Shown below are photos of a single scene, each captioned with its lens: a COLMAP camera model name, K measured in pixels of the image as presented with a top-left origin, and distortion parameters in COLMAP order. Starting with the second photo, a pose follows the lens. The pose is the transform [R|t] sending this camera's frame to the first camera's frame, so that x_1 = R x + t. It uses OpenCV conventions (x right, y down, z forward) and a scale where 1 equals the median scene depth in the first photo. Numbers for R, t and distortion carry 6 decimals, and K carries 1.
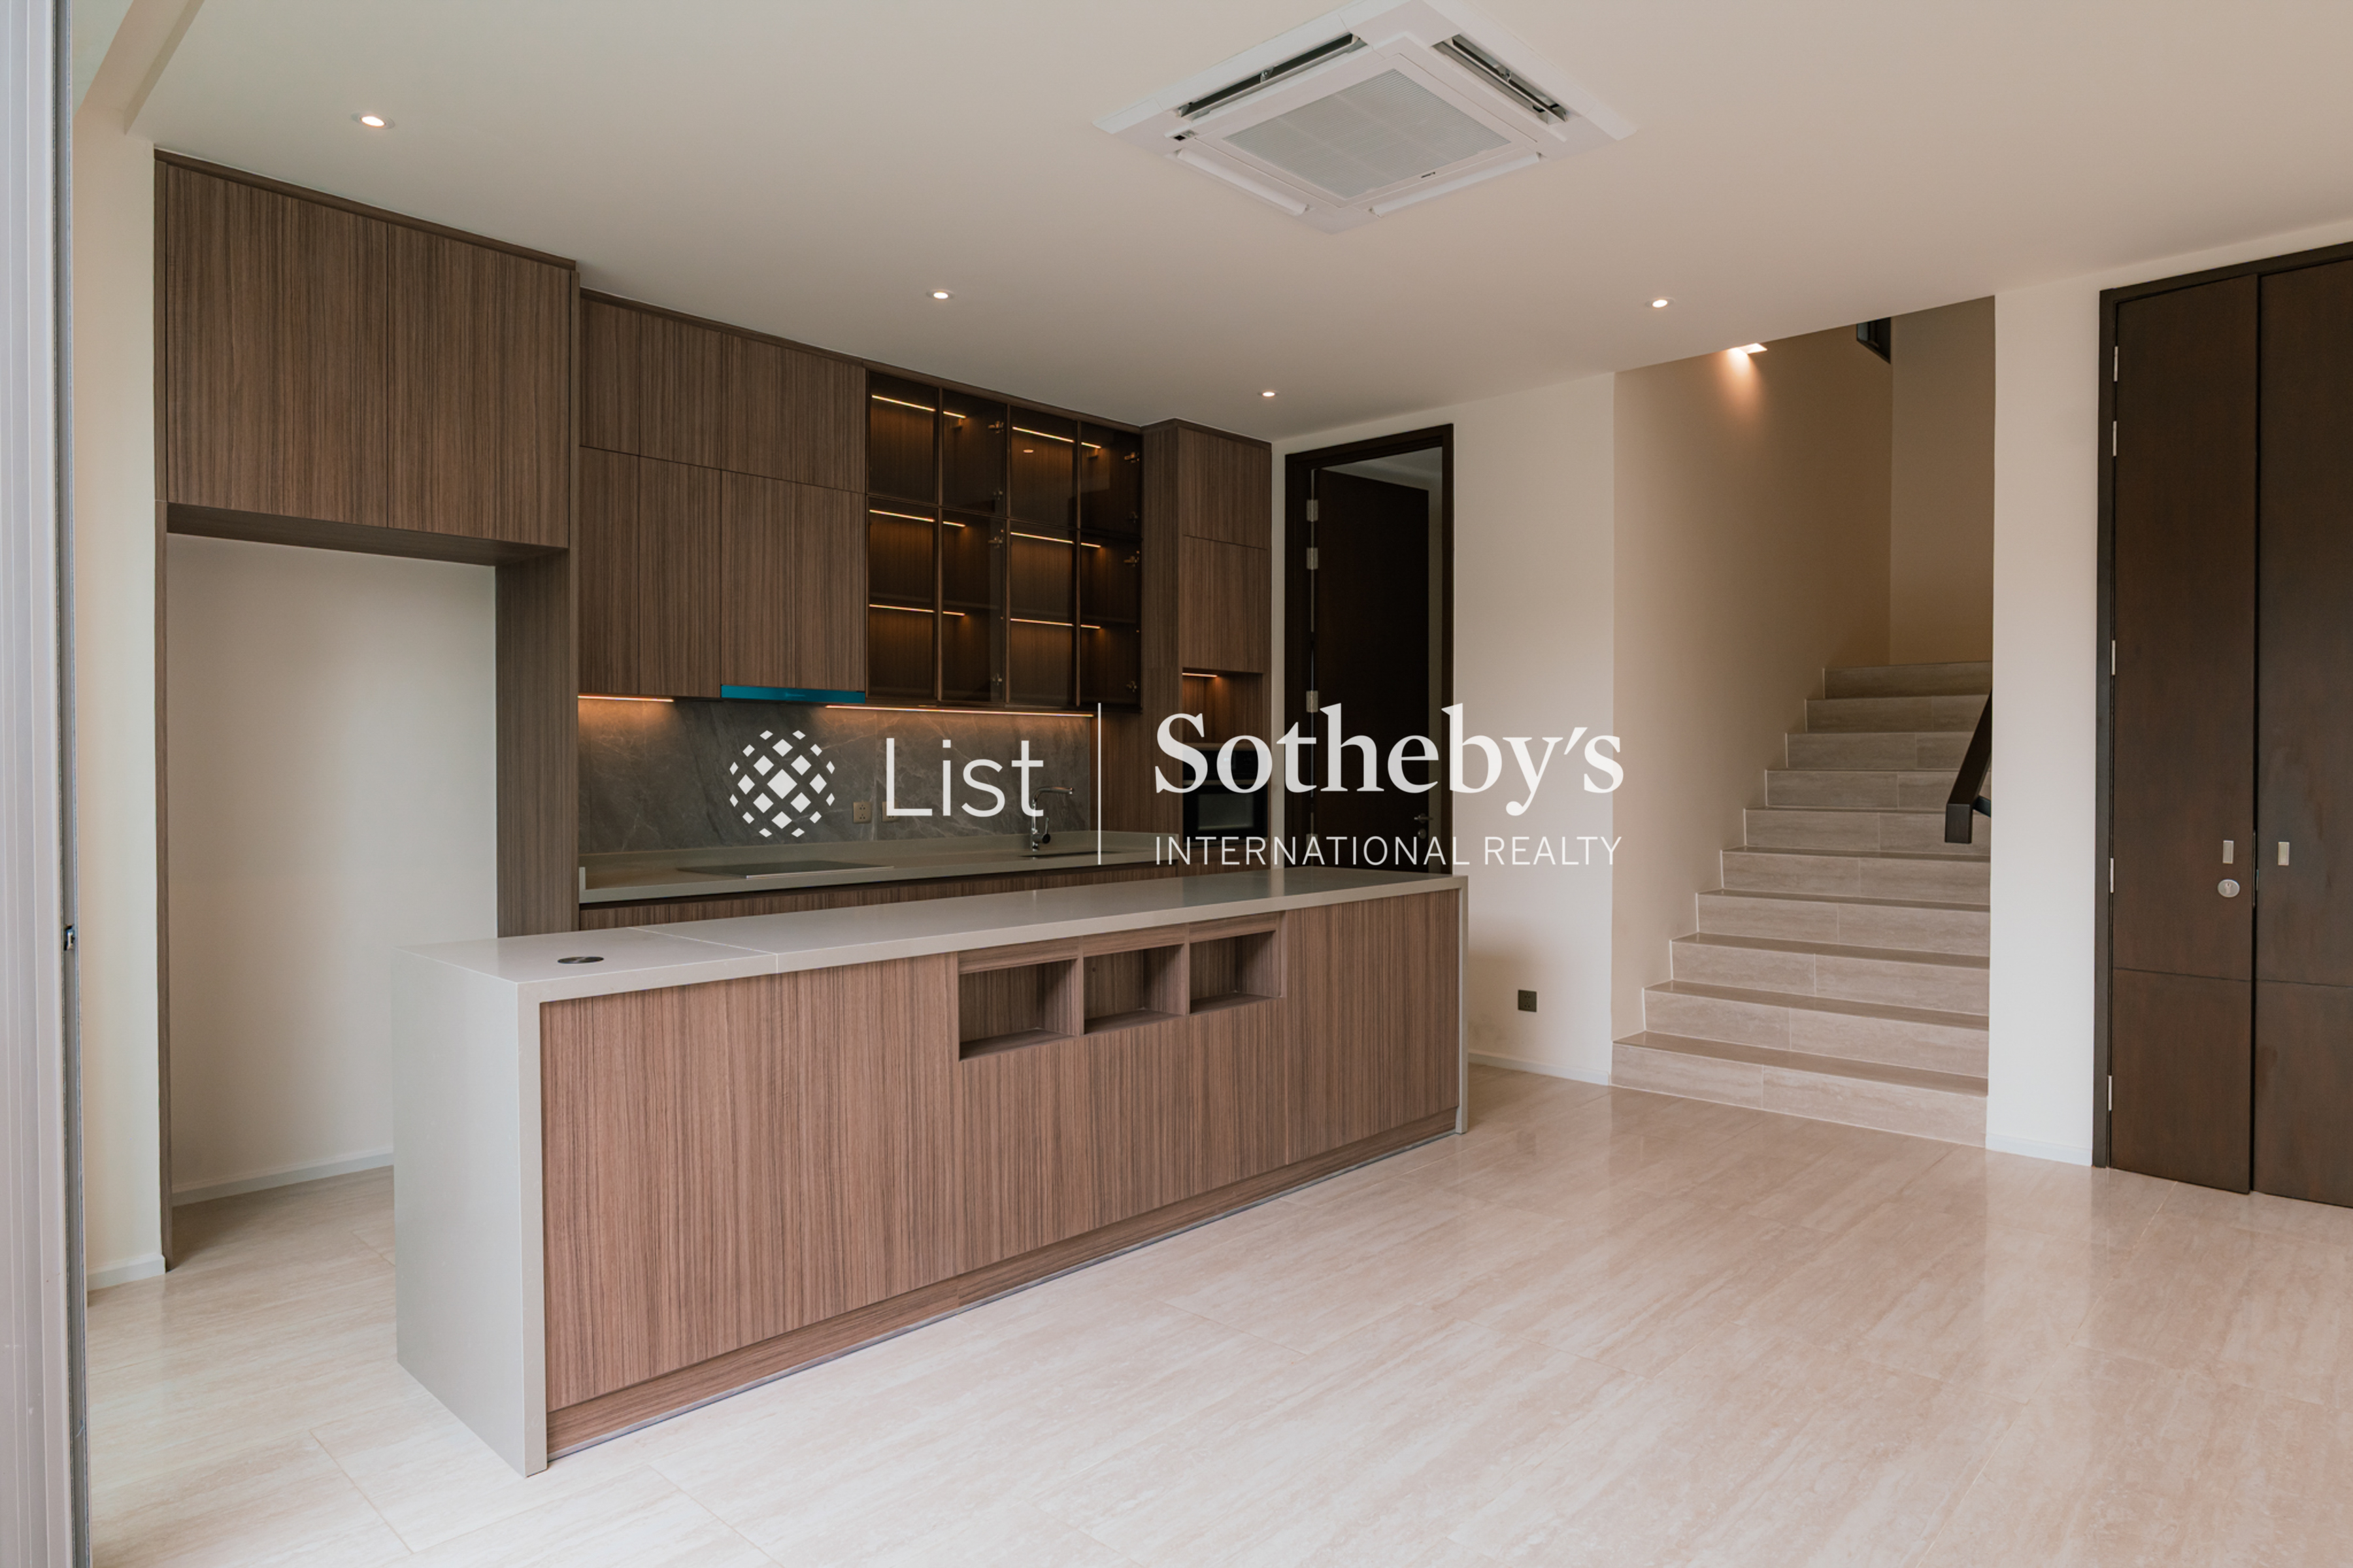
lens RADIAL K [[1377.6, 0, 1173.6], [0, 1377.6, 787.8], [0, 0, 1]] dist [-0.038032, 0.025729]
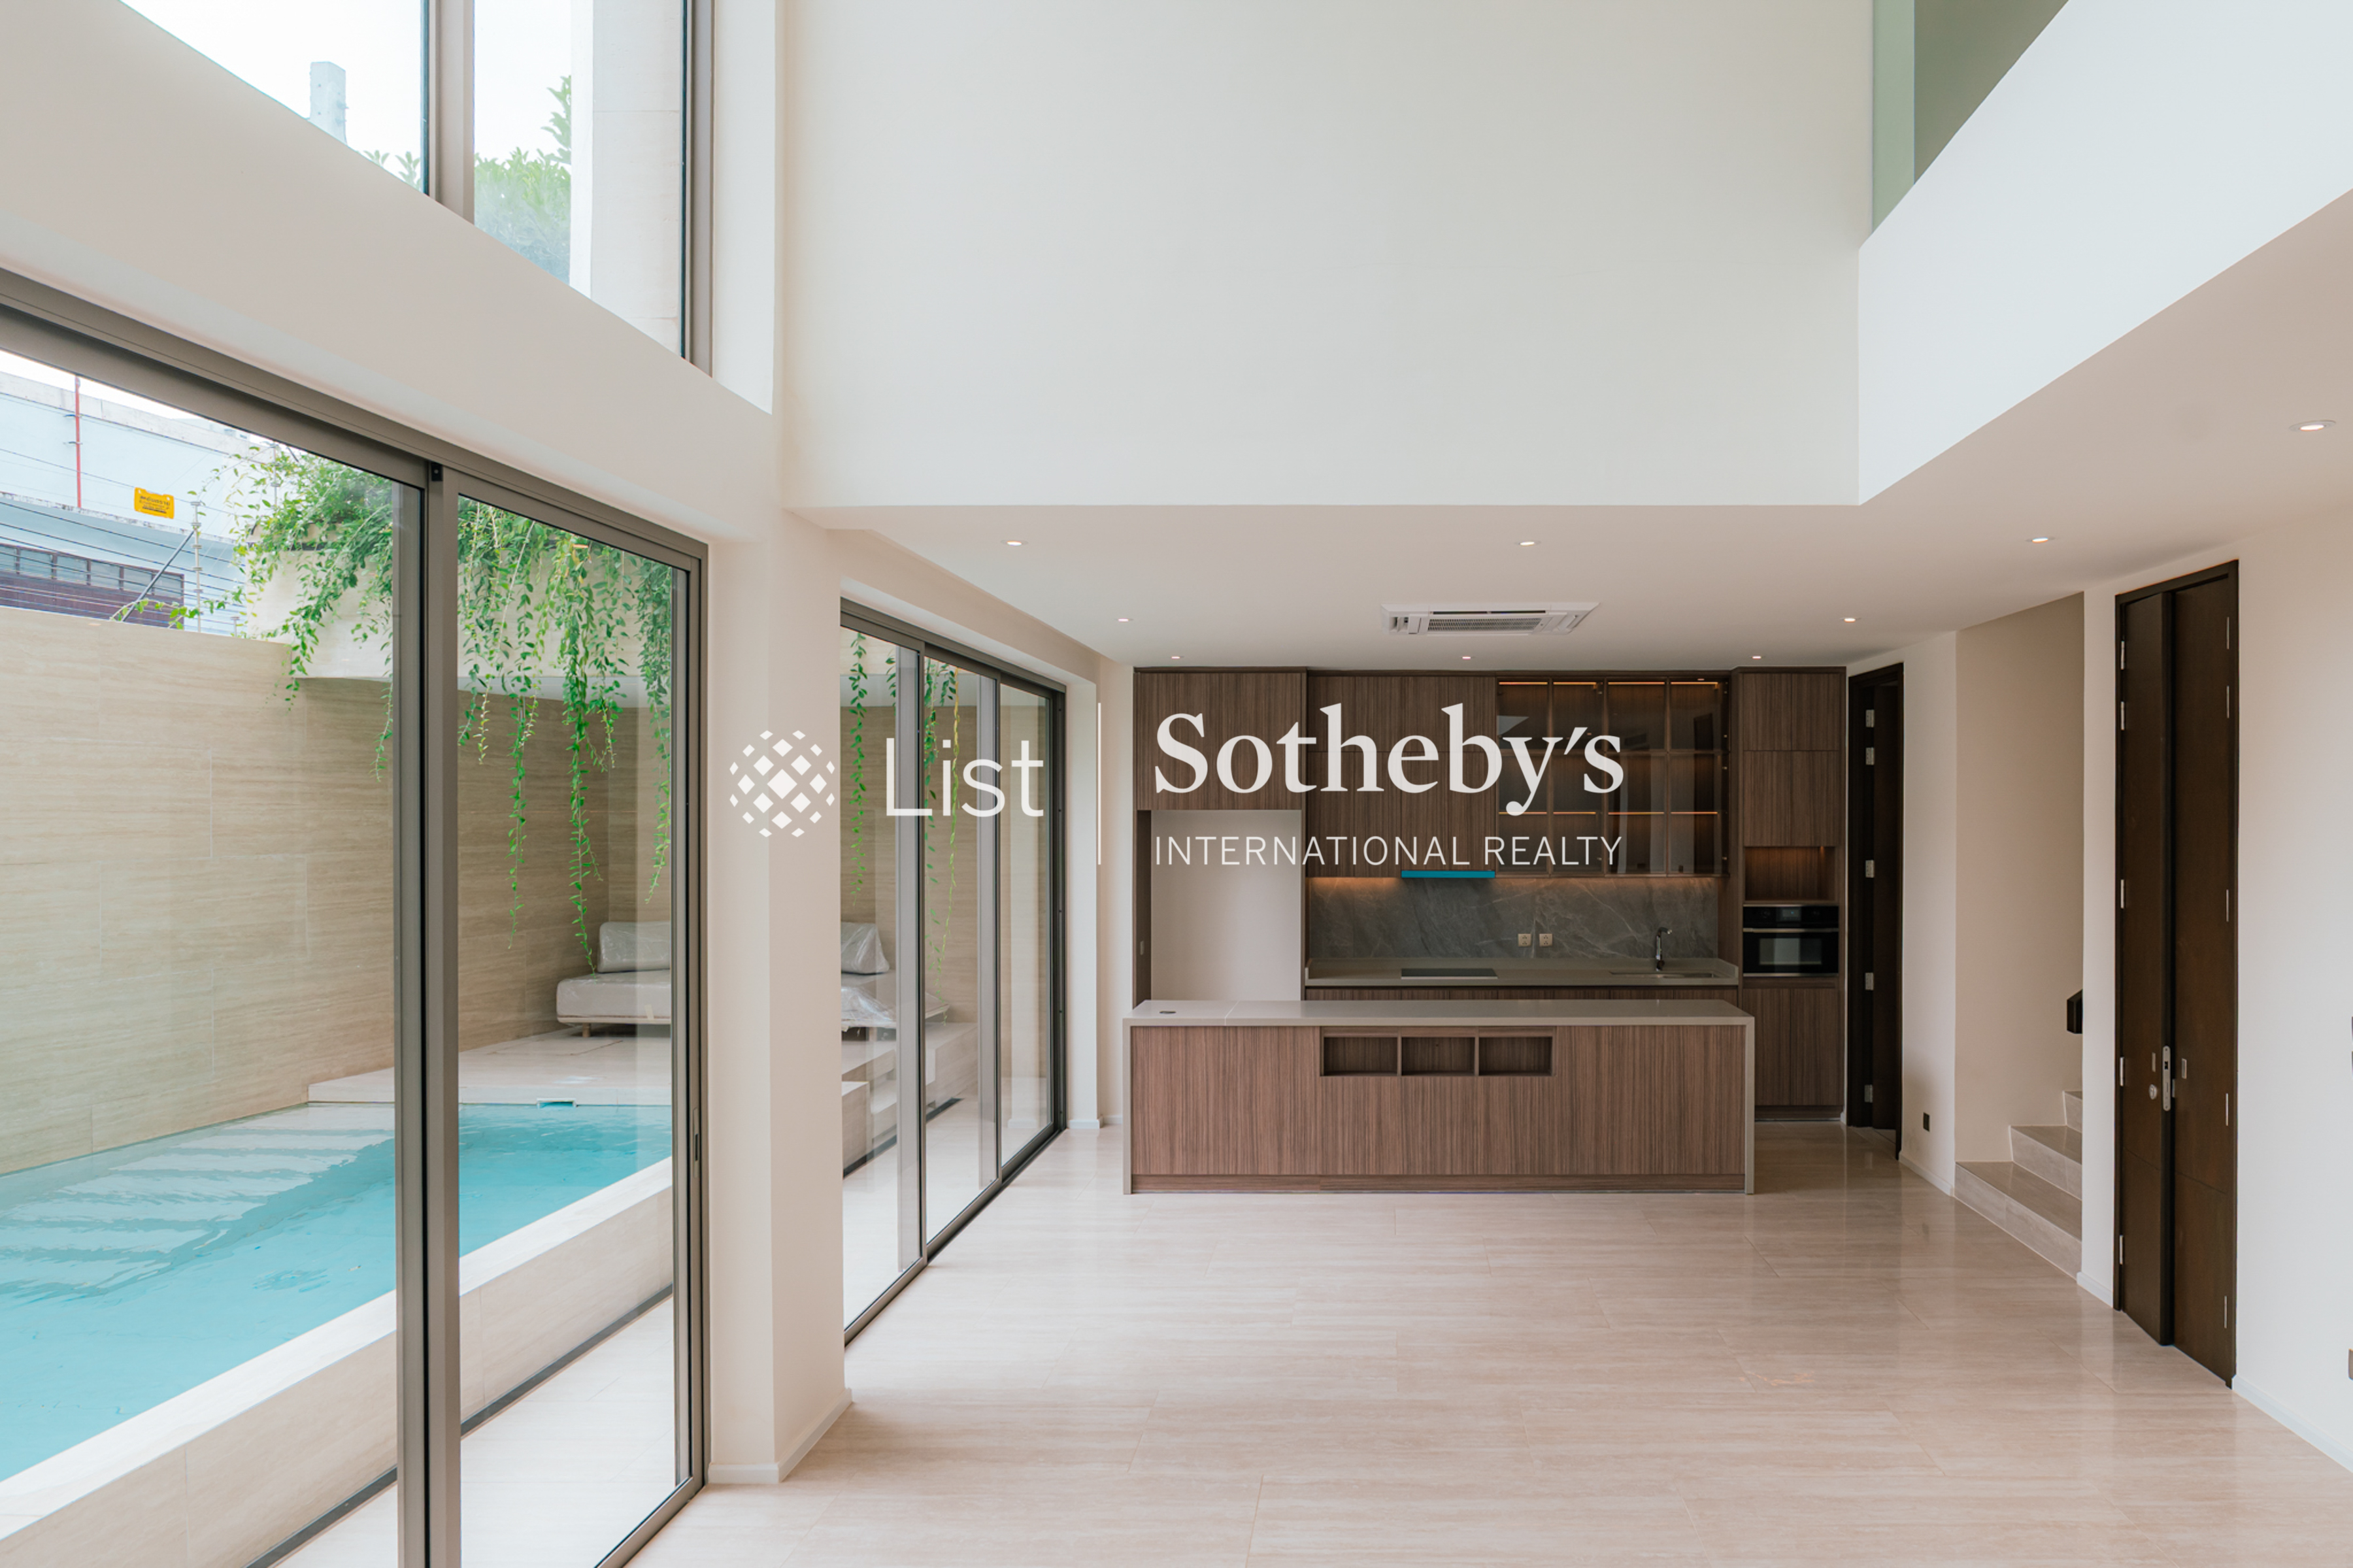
lens RADIAL K [[1460.8, 0, 1364.1], [0, 1460.8, 815.1], [0, 0, 1]] dist [-0.039315, 0.033505]
pose [[0.676984, 0.001436, -0.735997, 1.437582], [-0.012070, 0.999885, -0.009151, -0.176439], [0.735899, 0.015079, 0.676923, -0.471489]]
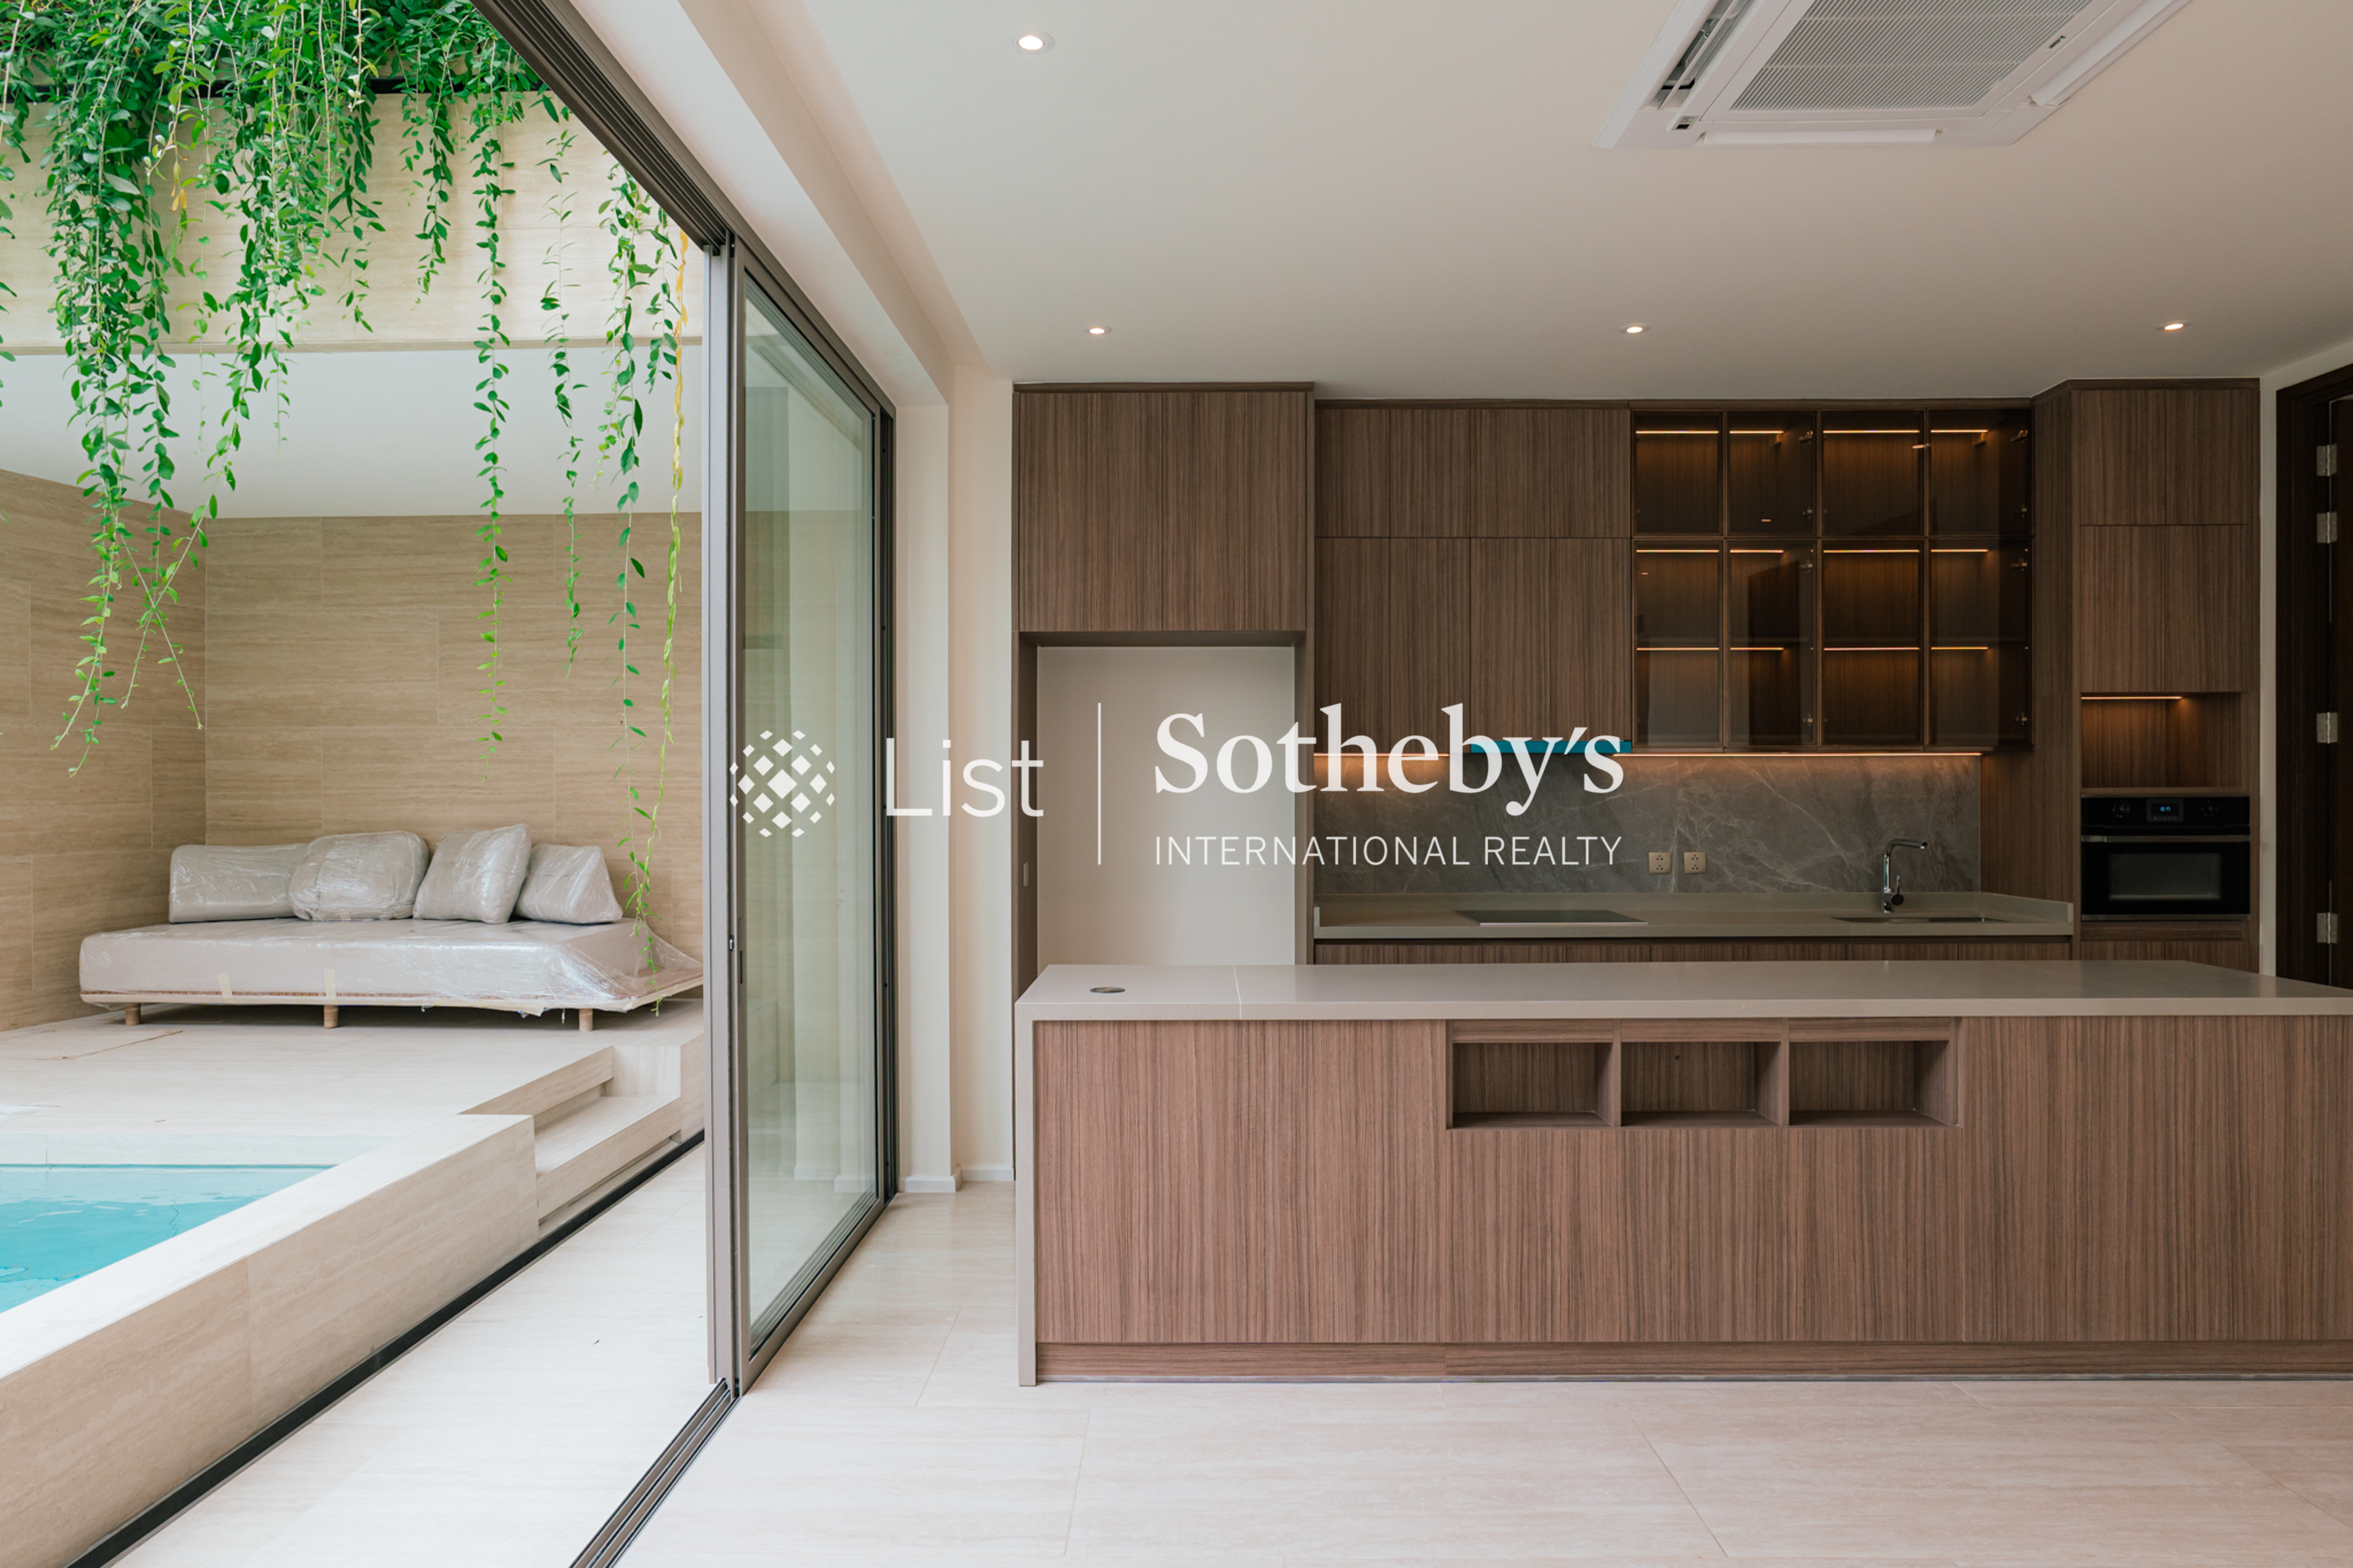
lens RADIAL K [[1377.6, 0, 1173.6], [0, 1377.6, 787.8], [0, 0, 1]] dist [-0.038032, 0.025729]
pose [[0.673838, -0.001089, -0.738879, 0.405152], [-0.009774, 0.999898, -0.010388, -0.034266], [0.738815, 0.014222, 0.673759, 0.157039]]
